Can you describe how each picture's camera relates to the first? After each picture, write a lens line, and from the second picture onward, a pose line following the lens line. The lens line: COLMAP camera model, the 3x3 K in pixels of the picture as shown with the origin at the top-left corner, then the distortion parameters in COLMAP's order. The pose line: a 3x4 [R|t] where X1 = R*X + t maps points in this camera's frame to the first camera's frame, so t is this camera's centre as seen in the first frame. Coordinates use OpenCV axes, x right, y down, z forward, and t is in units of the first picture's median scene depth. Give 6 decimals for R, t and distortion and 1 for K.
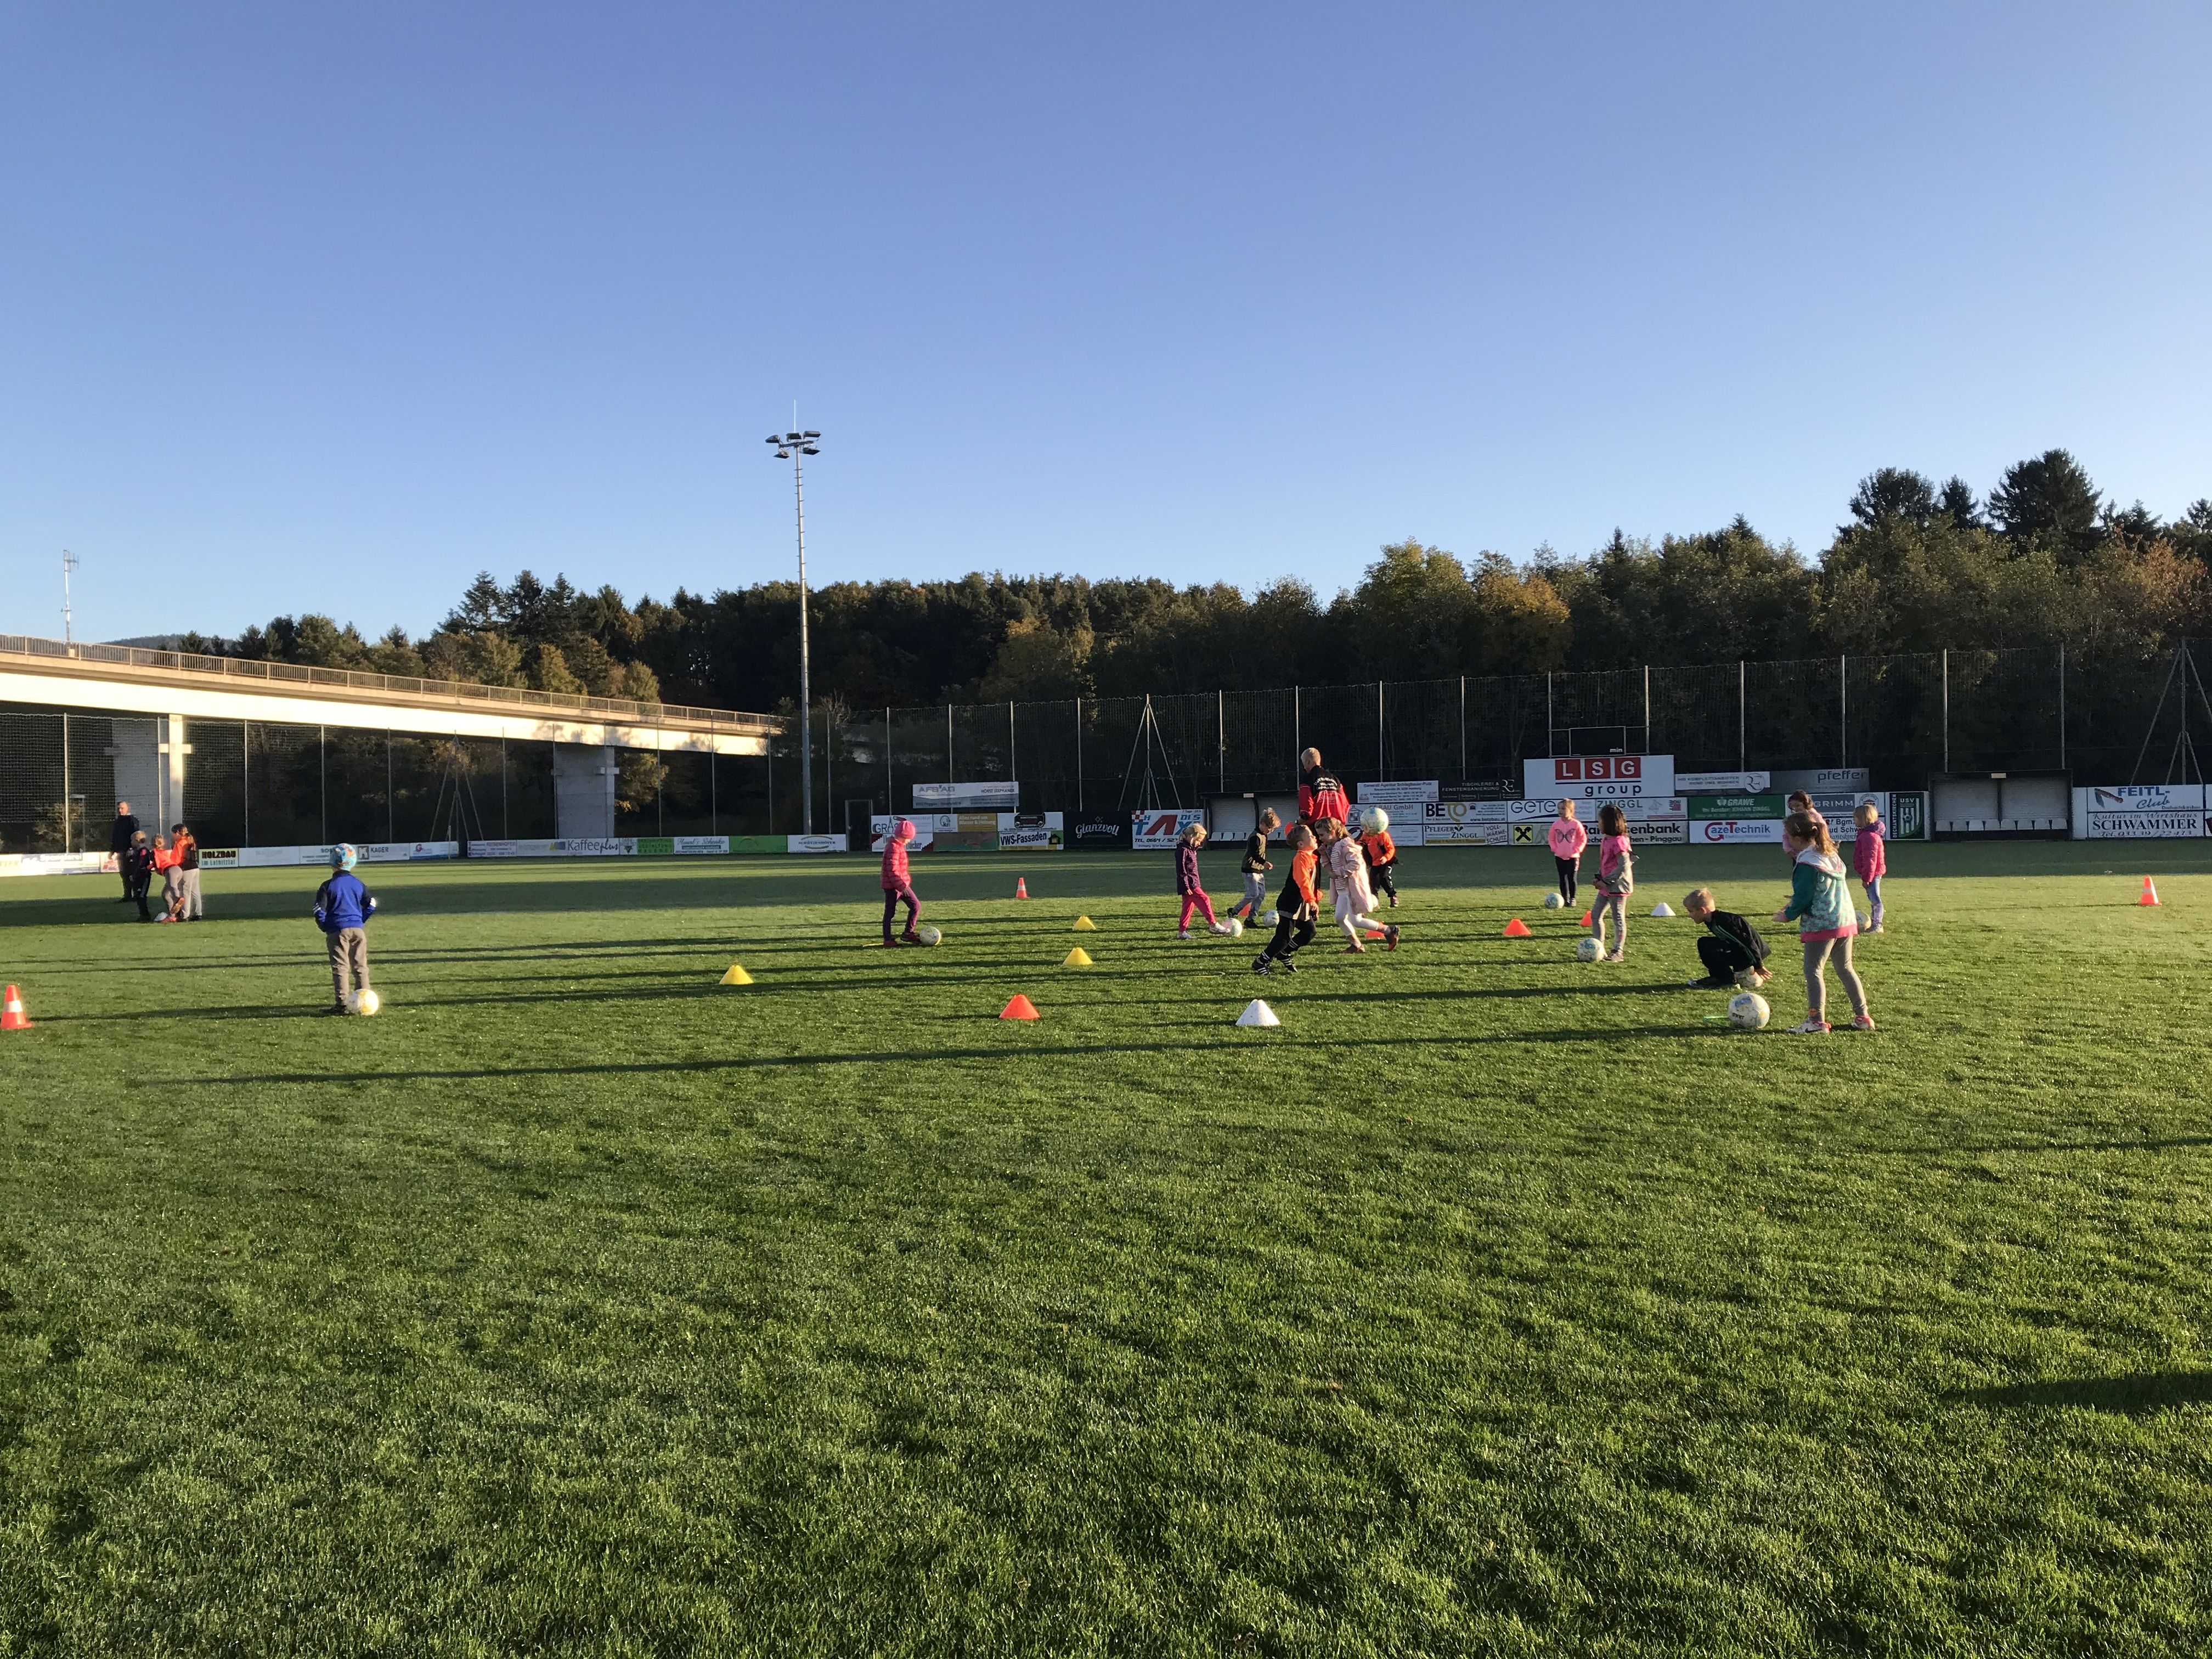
lens RADIAL K [[1816.6, 0, 1086.9], [0, 1816.6, 829.8], [0, 0, 1]] dist [0.032315, -0.028364]
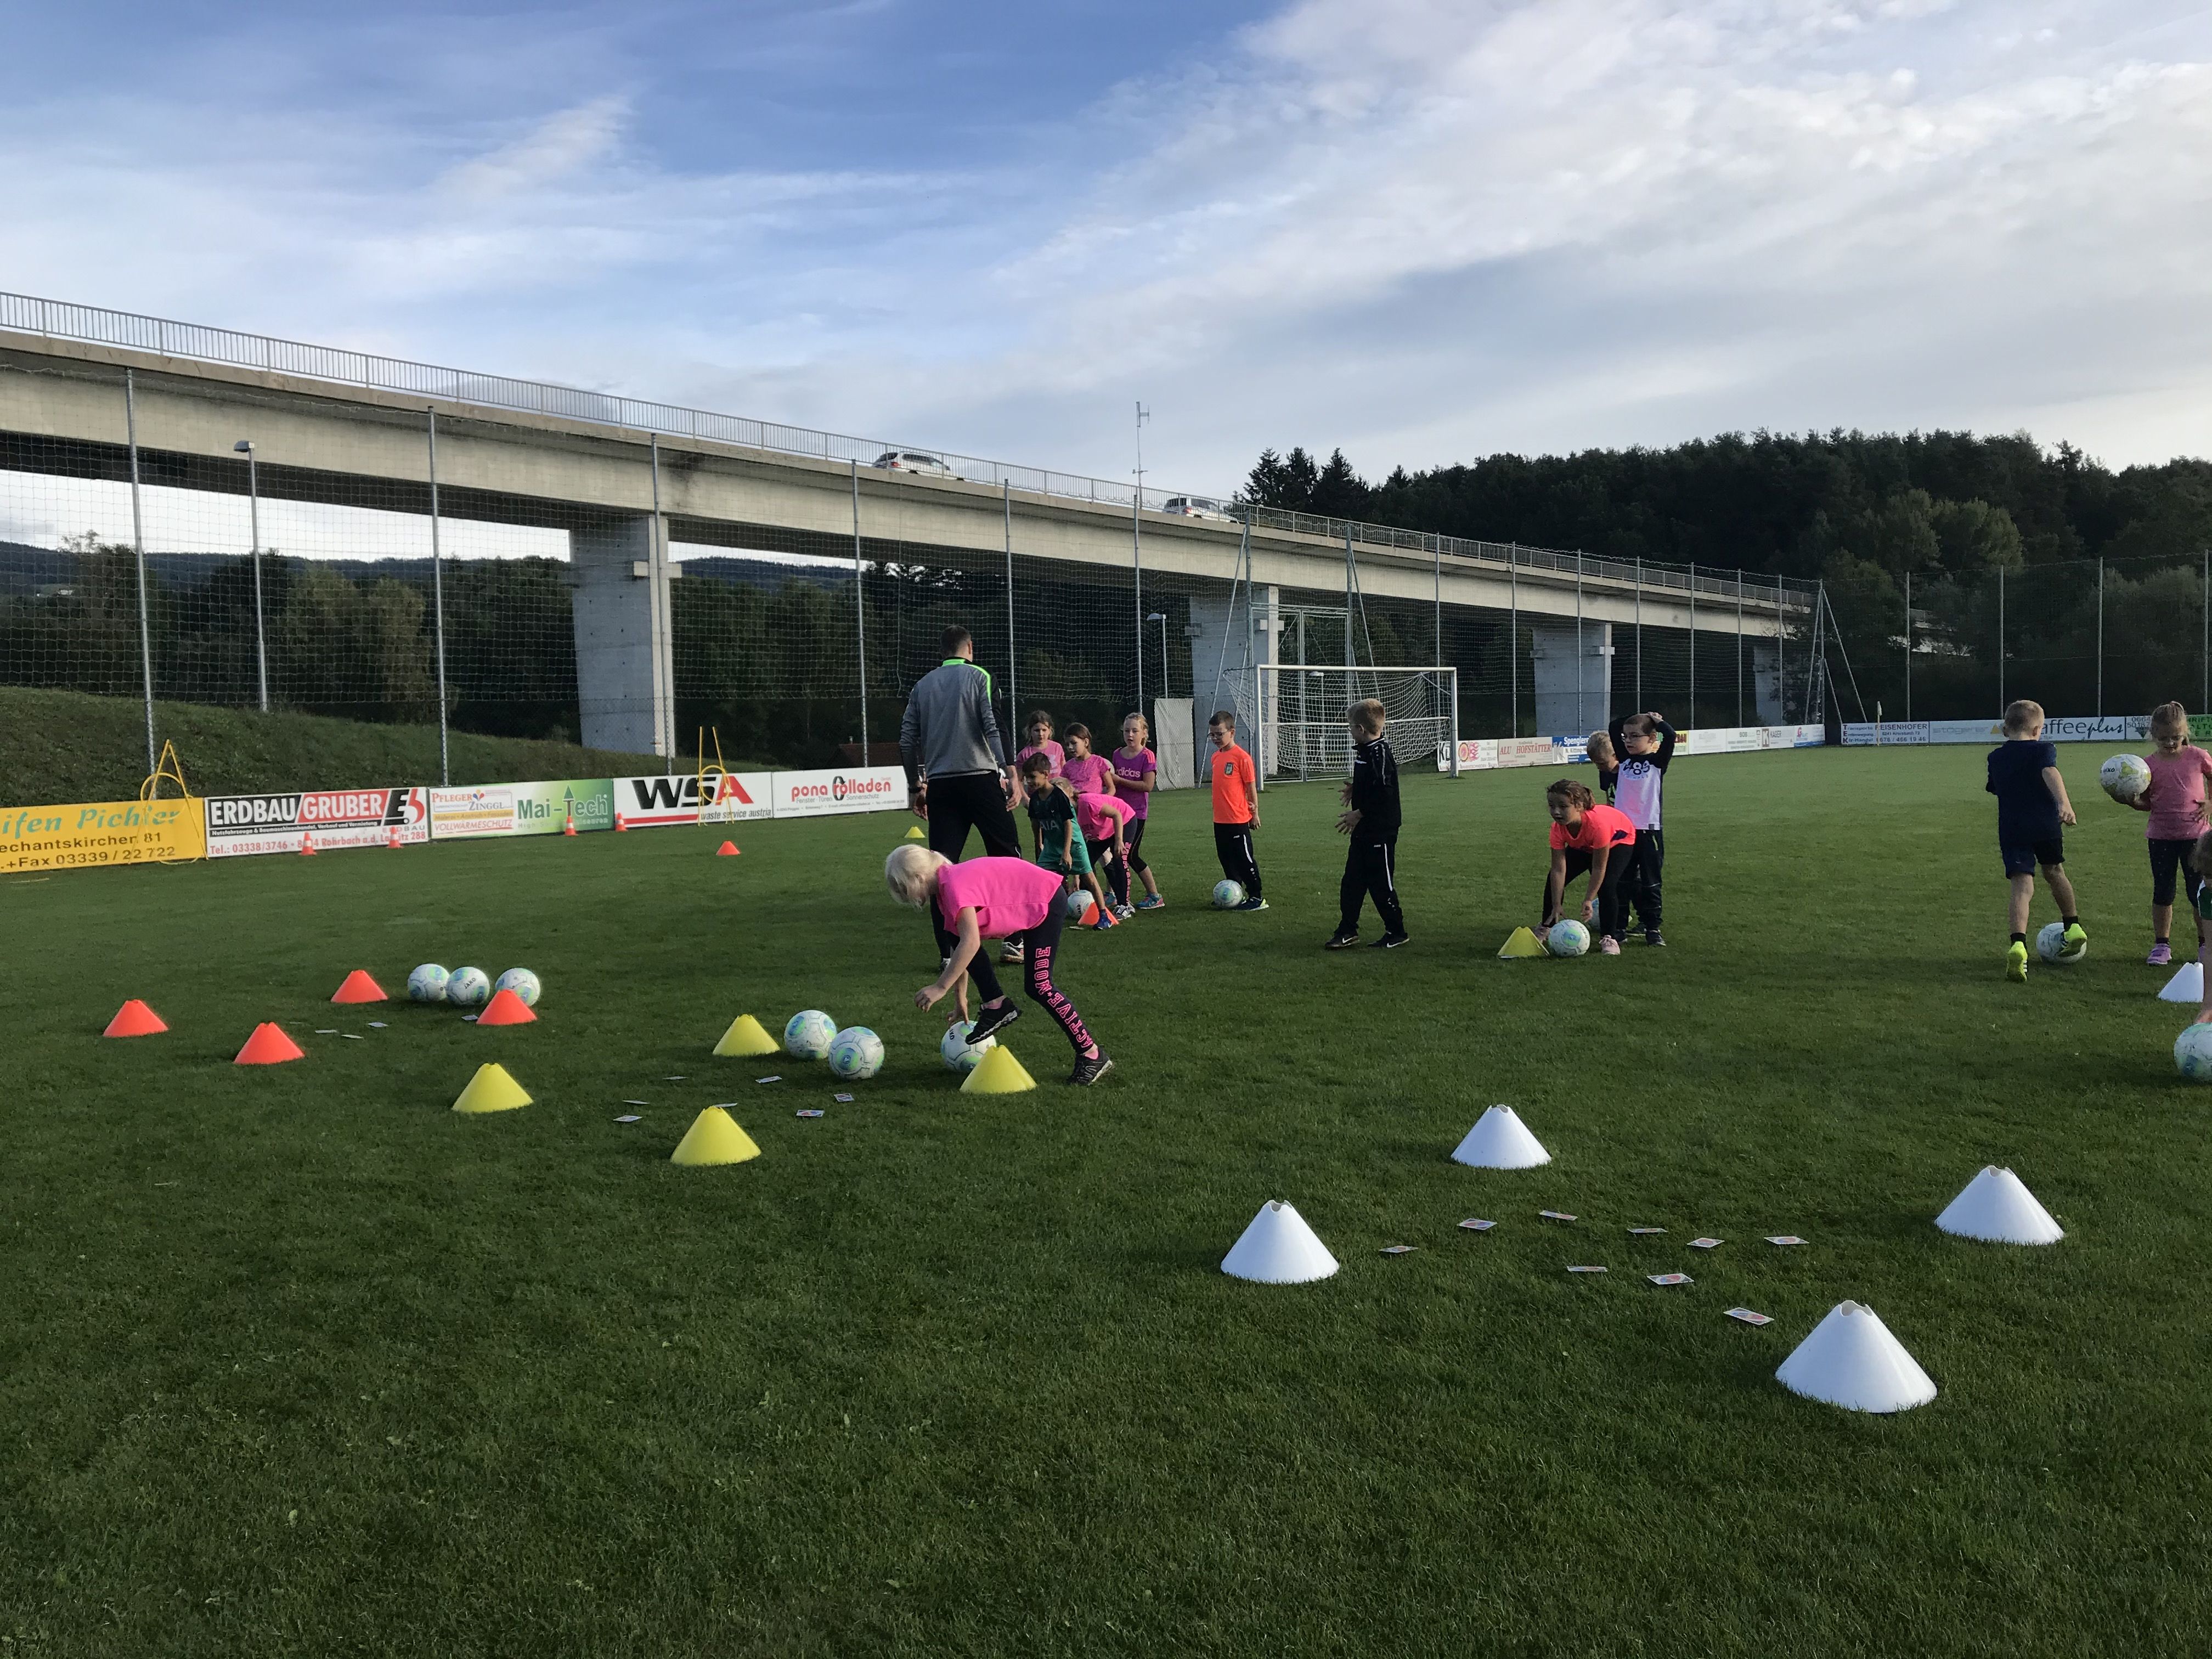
lens RADIAL K [[1816.6, 0, 1094.1], [0, 1816.6, 810.1], [0, 0, 1]] dist [0.032315, -0.028364]
pose [[0.969561, 0.003138, -0.244831, -0.437292], [0.007032, 0.999148, 0.040656, 0.008672], [0.244751, -0.041140, 0.968713, 0.169116]]
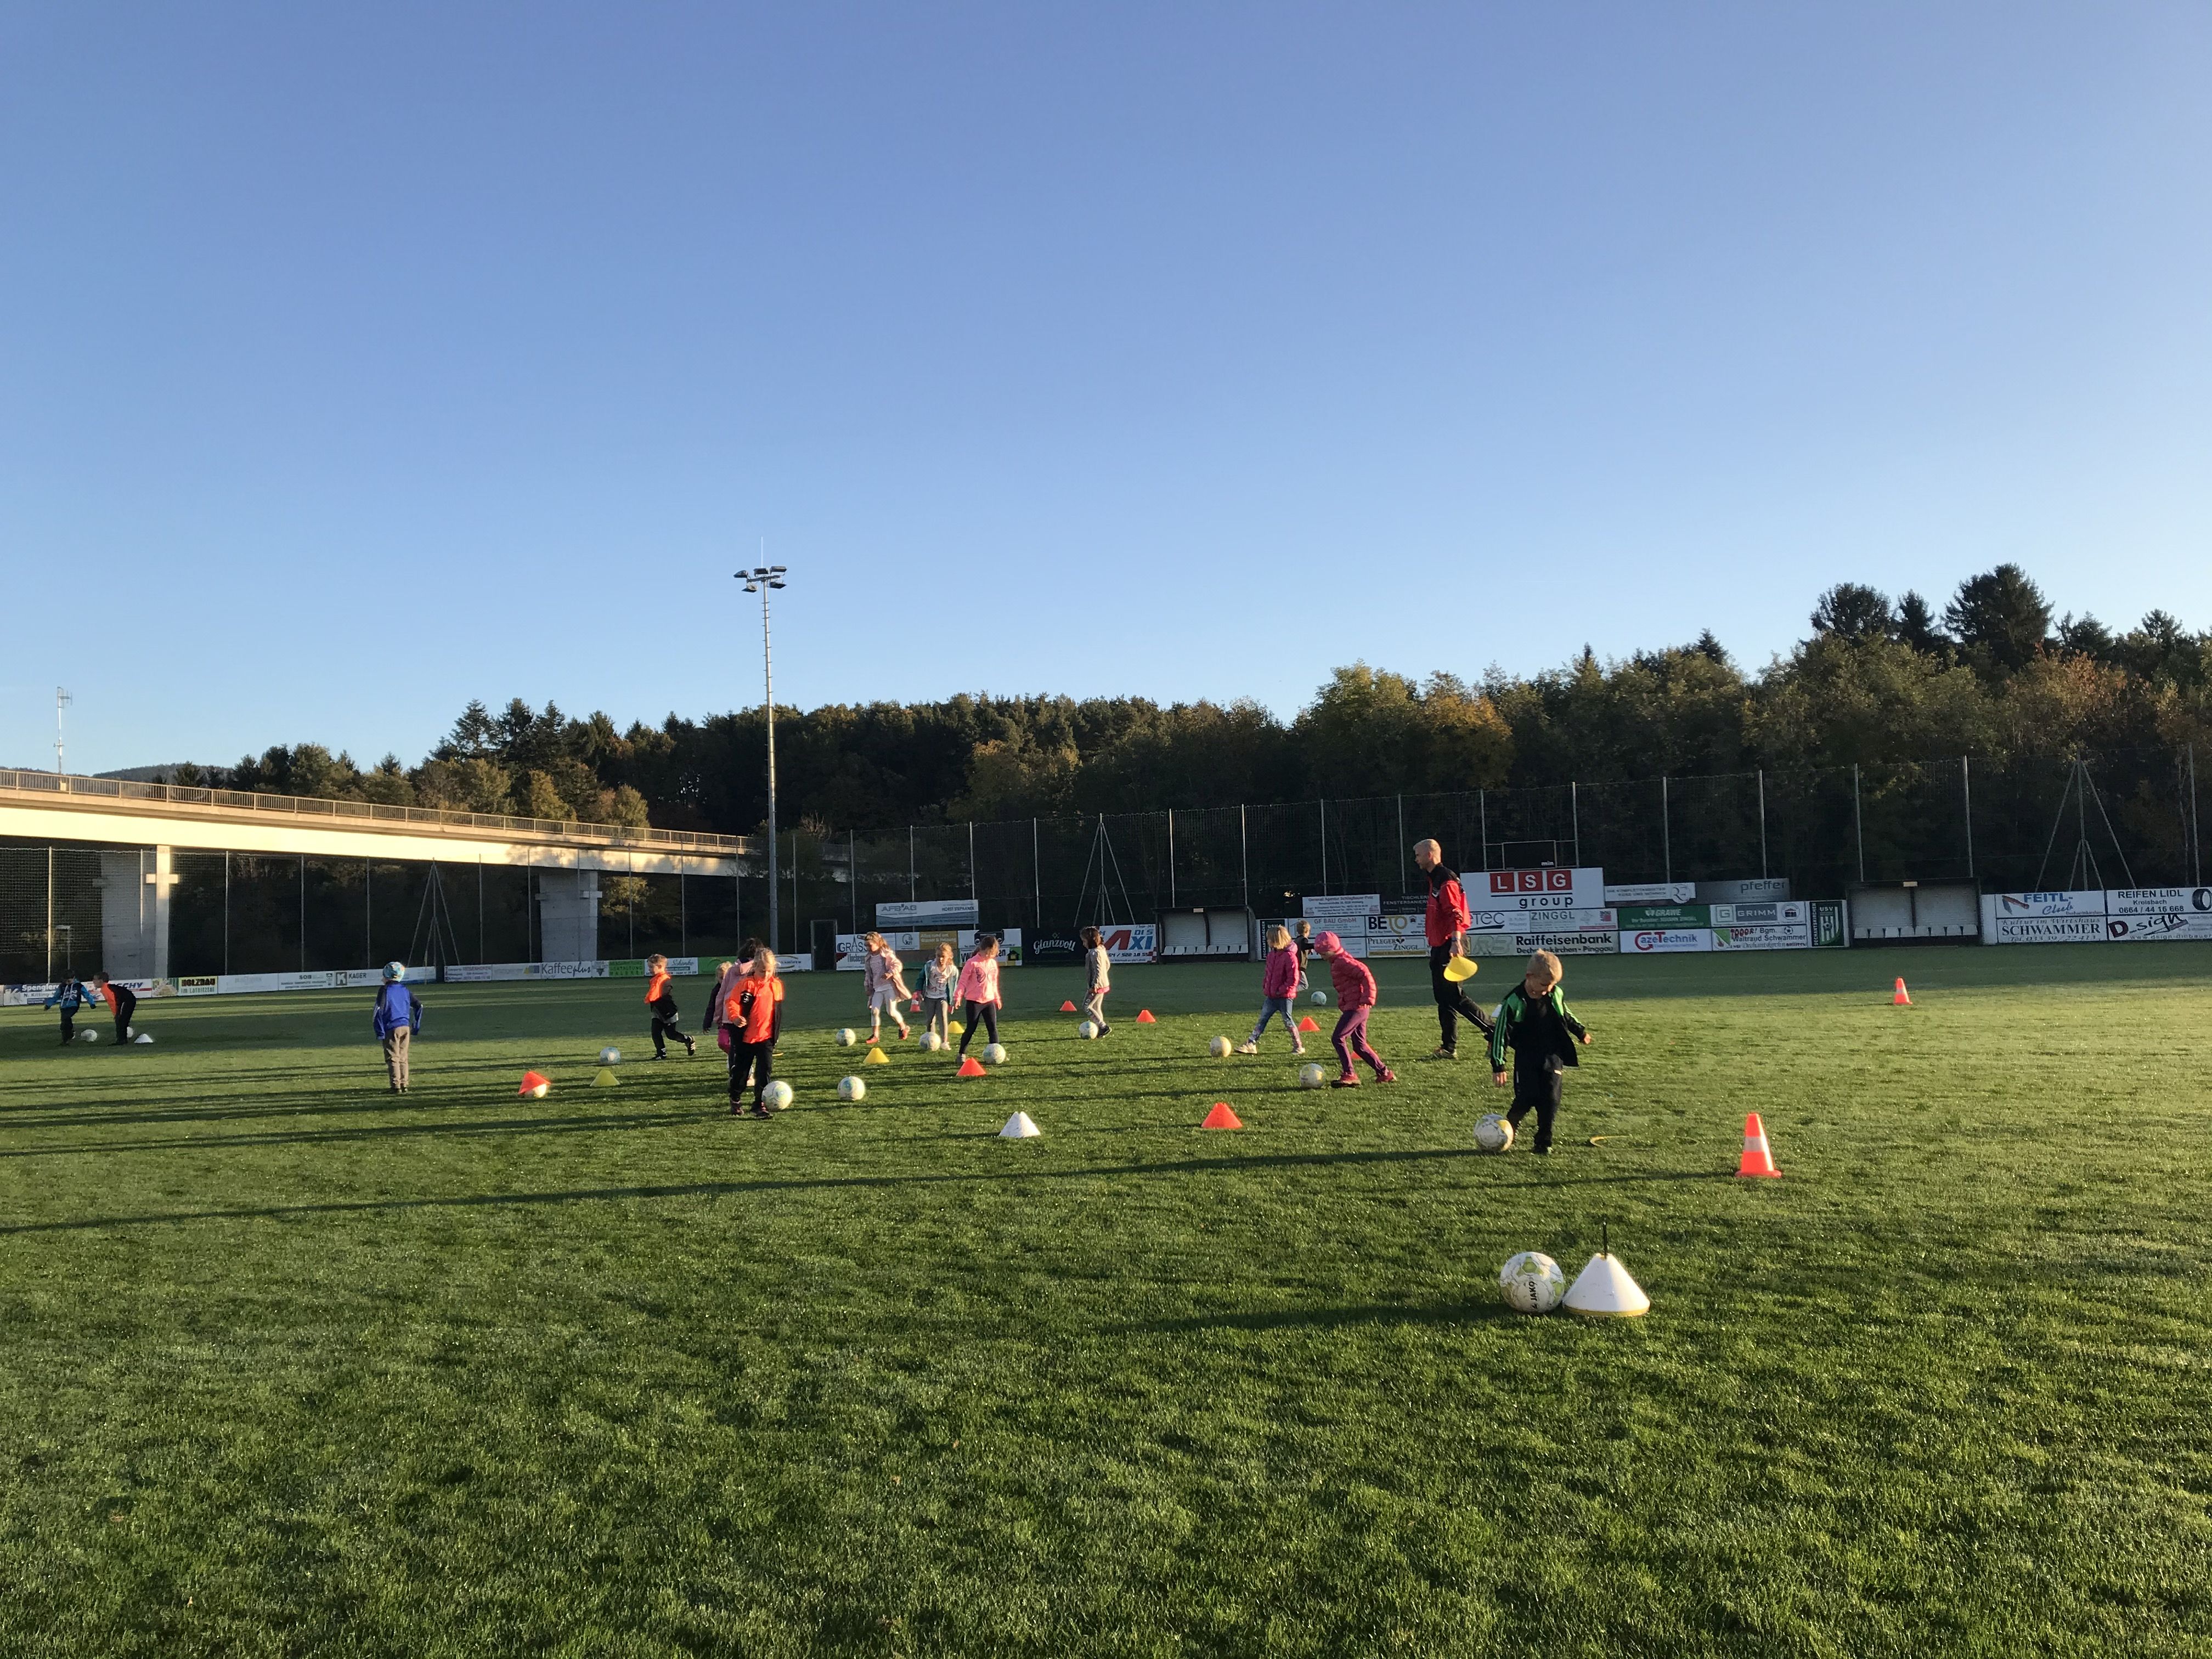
lens RADIAL K [[1816.6, 0, 1090.3], [0, 1816.6, 809.6], [0, 0, 1]] dist [0.032315, -0.028364]
pose [[0.999916, -0.012571, 0.003137, 0.019773], [0.012771, 0.997112, -0.074870, -0.000018], [-0.002186, 0.074904, 0.997188, -0.024786]]
